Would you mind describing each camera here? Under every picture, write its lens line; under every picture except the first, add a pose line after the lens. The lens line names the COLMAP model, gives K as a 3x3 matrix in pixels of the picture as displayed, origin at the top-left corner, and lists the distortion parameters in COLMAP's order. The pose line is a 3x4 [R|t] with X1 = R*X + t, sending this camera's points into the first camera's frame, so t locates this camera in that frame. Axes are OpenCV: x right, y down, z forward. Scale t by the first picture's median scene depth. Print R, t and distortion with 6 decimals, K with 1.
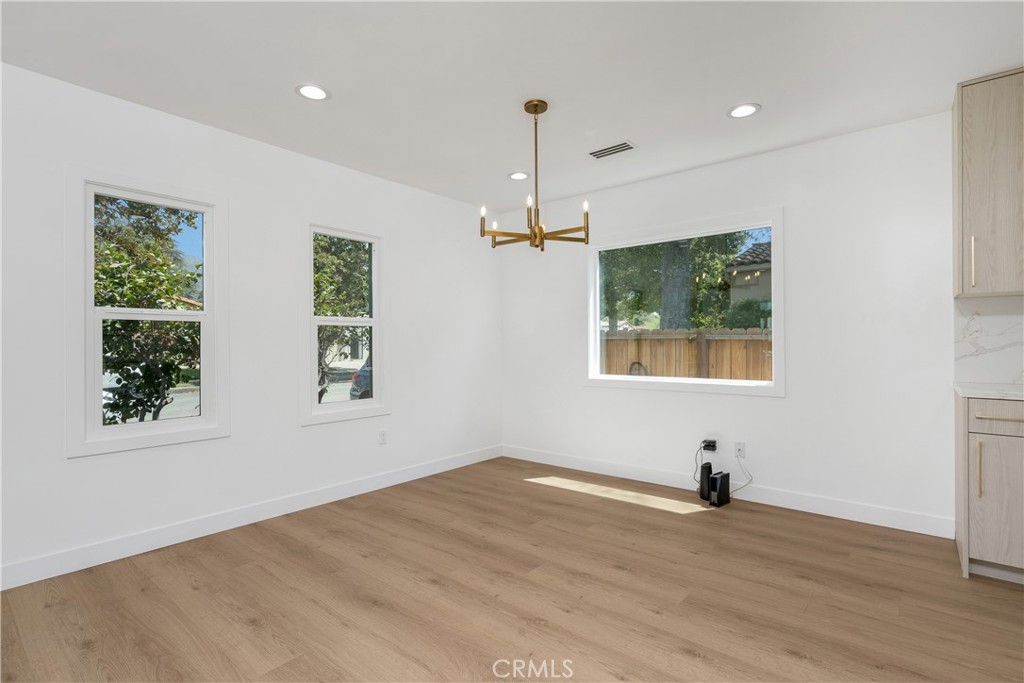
lens RADIAL K [[488.9, 0, 508.4], [0, 488.9, 340.9], [0, 0, 1]] dist [-0.003402, -0.000239]
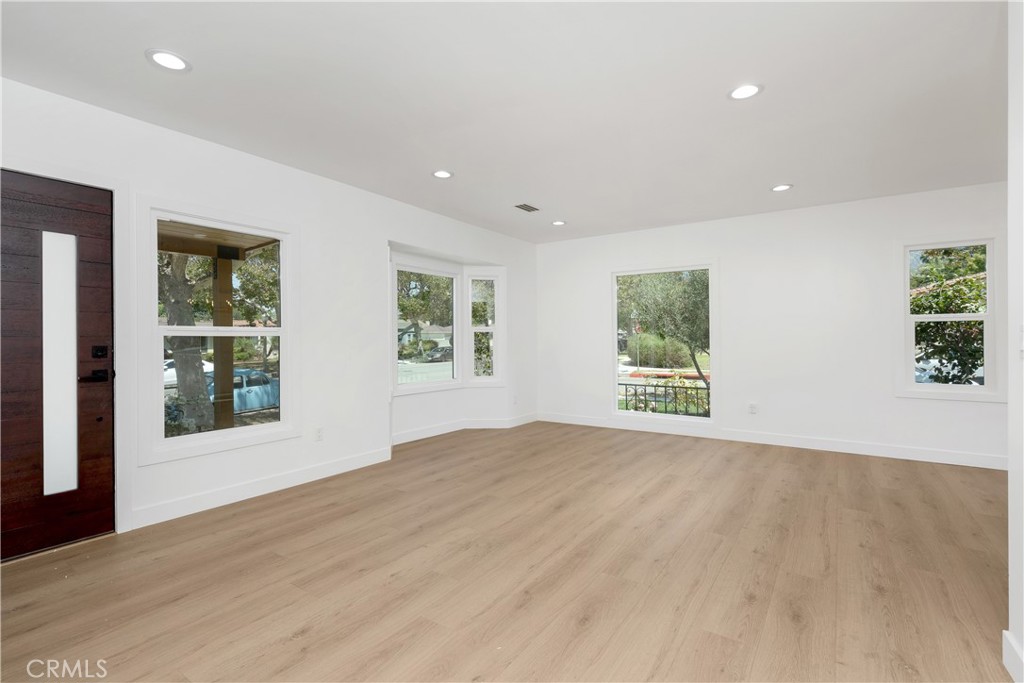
lens RADIAL K [[488.9, 0, 507.1], [0, 488.9, 359.1], [0, 0, 1]] dist [-0.003402, -0.000239]
pose [[0.094871, 0.046250, -0.994415, 0.605108], [0.009083, 0.998838, 0.047322, -0.005655], [0.995448, -0.013522, 0.094341, -0.502109]]
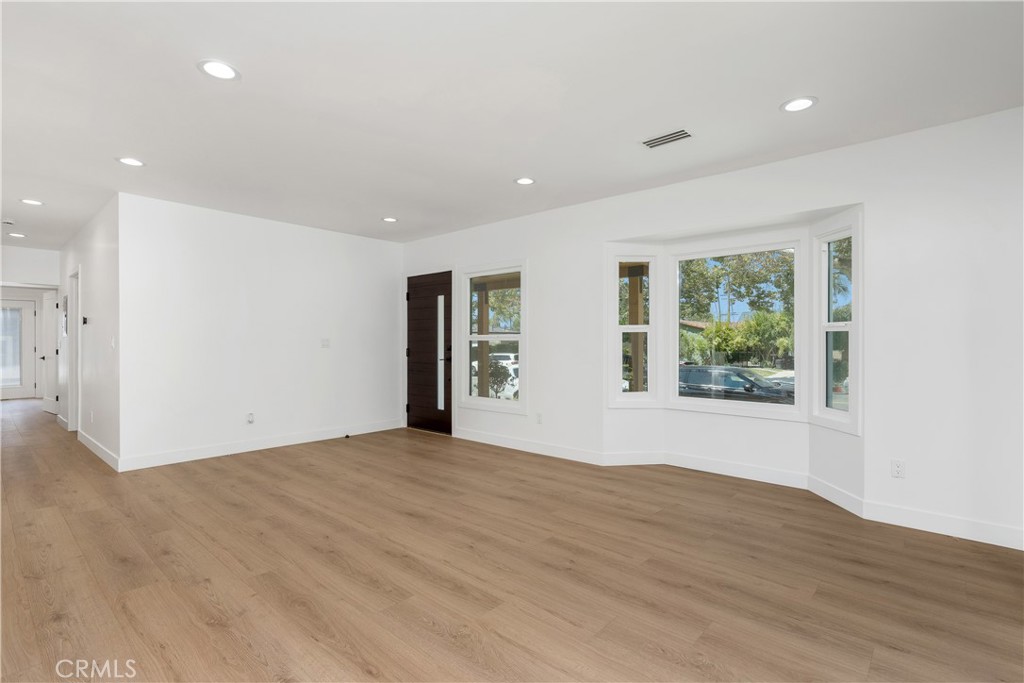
lens RADIAL K [[488.9, 0, 504.1], [0, 488.9, 338.9], [0, 0, 1]] dist [-0.003402, -0.000239]
pose [[-0.998692, 0.005005, 0.050891, -0.623329], [0.004396, 0.999917, -0.012080, 0.006652], [-0.050948, -0.011841, -0.998631, 0.684664]]
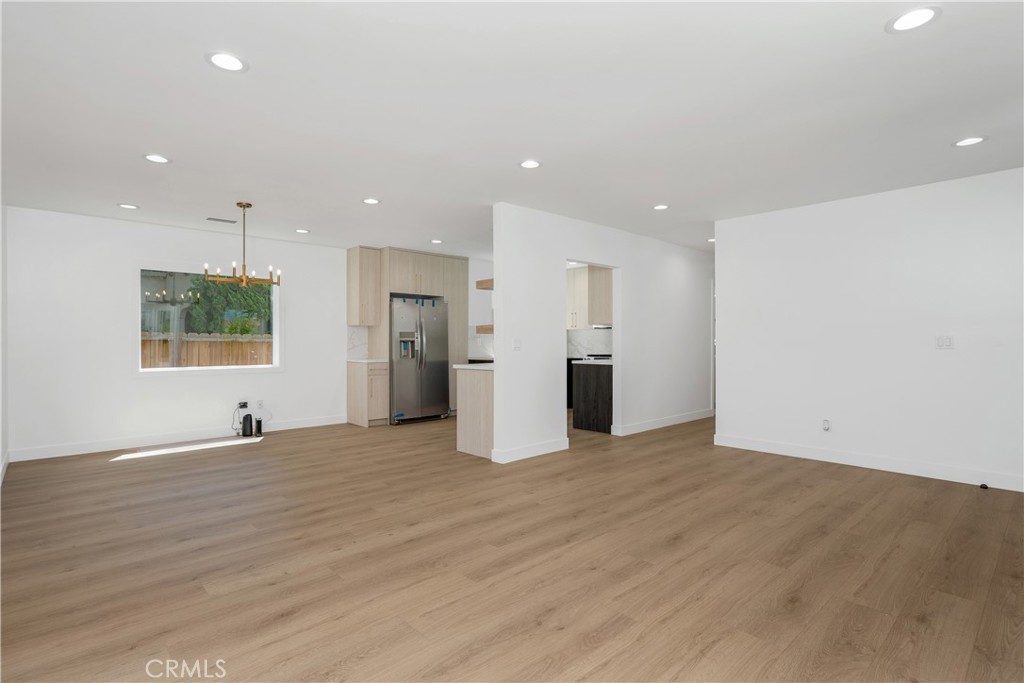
lens RADIAL K [[488.9, 0, 504.1], [0, 488.9, 346.3], [0, 0, 1]] dist [-0.003402, -0.000239]
pose [[0.134414, -0.004267, 0.990916, -1.291337], [-0.004822, 0.999976, 0.004960, 0.002819], [-0.990913, -0.005445, 0.134391, -0.110892]]
